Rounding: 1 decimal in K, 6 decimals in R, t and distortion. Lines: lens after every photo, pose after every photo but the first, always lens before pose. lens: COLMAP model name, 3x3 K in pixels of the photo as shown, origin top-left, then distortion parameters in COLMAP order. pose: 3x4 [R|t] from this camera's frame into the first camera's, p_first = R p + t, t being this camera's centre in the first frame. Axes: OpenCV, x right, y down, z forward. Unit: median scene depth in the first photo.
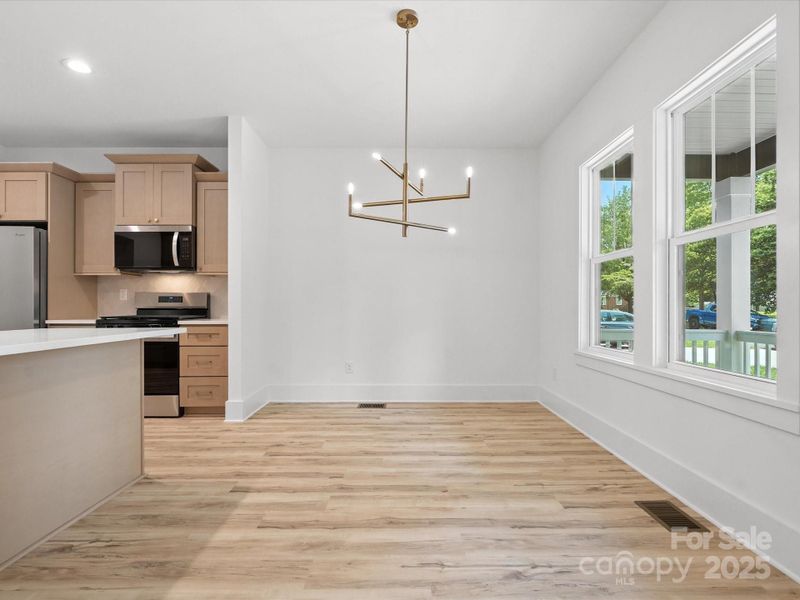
lens RADIAL K [[401.4, 0, 399.9], [0, 401.4, 303.2], [0, 0, 1]] dist [-0.000517, -0.000602]
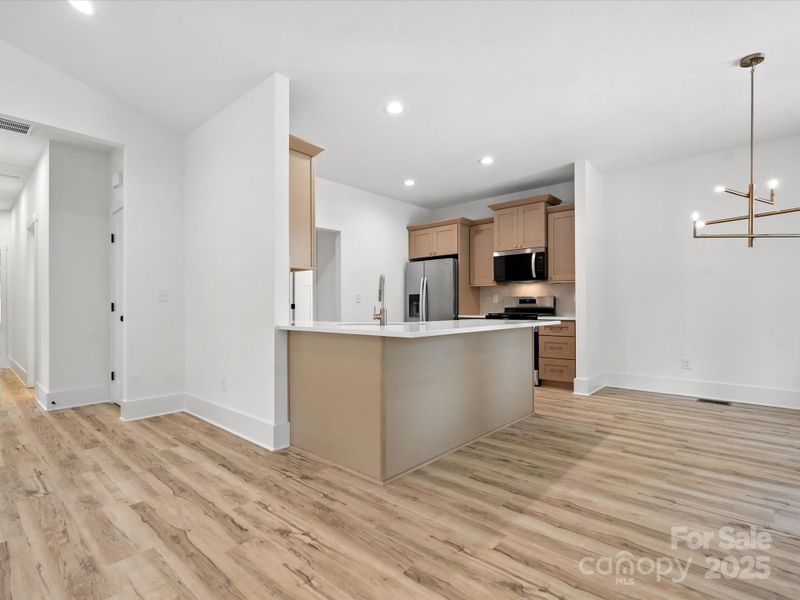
lens RADIAL K [[401.4, 0, 399.9], [0, 401.4, 303.2], [0, 0, 1]] dist [-0.000517, -0.000602]
pose [[0.749683, -0.005391, -0.661775, 0.012124], [0.004688, 0.999985, -0.002836, -0.002177], [0.661780, -0.000977, 0.749697, -0.370311]]
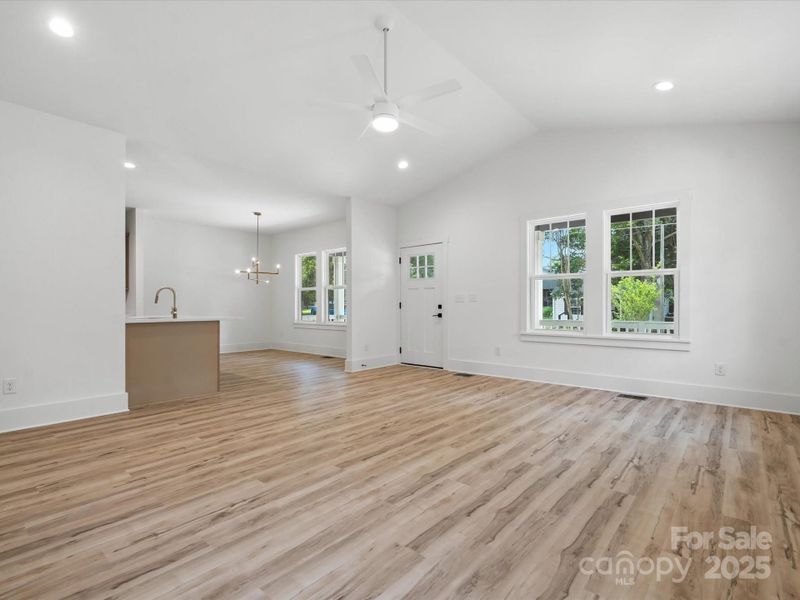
lens RADIAL K [[401.4, 0, 399.9], [0, 401.4, 303.2], [0, 0, 1]] dist [-0.000517, -0.000602]
pose [[0.662415, 0.001415, 0.749136, -1.057366], [-0.004053, 0.999990, 0.001695, -0.016103], [-0.749126, -0.004159, 0.662414, -1.257334]]
